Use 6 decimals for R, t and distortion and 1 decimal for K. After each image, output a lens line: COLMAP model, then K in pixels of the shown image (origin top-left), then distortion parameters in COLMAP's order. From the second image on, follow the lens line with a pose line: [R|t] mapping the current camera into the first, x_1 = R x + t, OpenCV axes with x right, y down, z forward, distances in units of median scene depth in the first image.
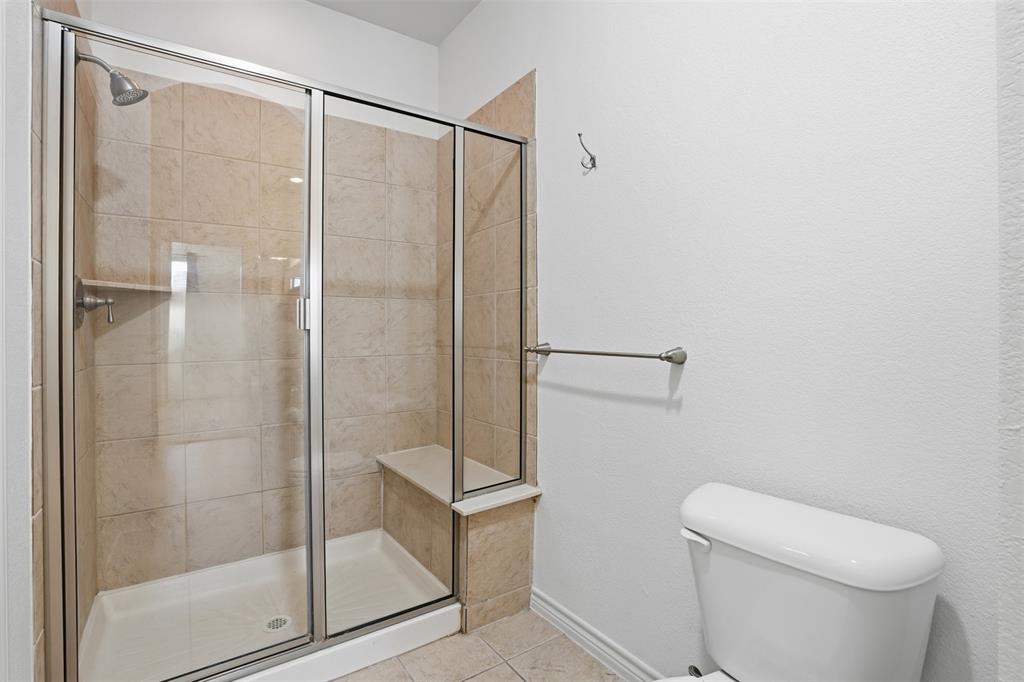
lens RADIAL K [[478.6, 0, 506.3], [0, 478.6, 334.0], [0, 0, 1]] dist [-0.042432, 0.006854]
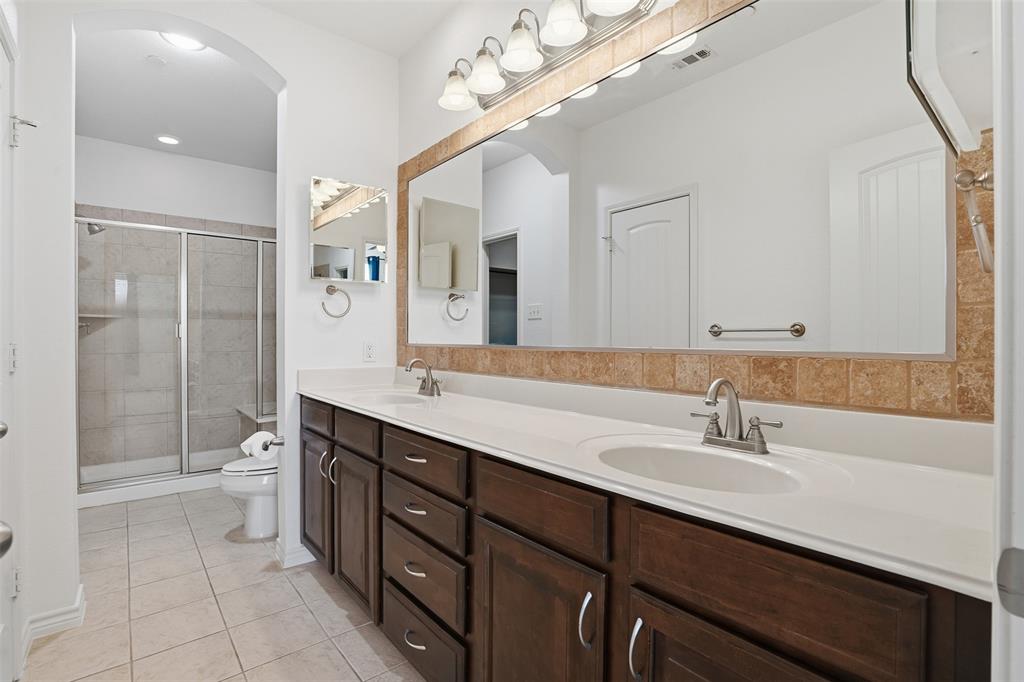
lens RADIAL K [[478.6, 0, 517.0], [0, 478.6, 343.7], [0, 0, 1]] dist [-0.042432, 0.006854]
pose [[0.995375, 0.003393, 0.096006, 0.785091], [-0.004164, 0.999961, 0.007833, -0.002589], [-0.095976, -0.008196, 0.995350, -1.125818]]
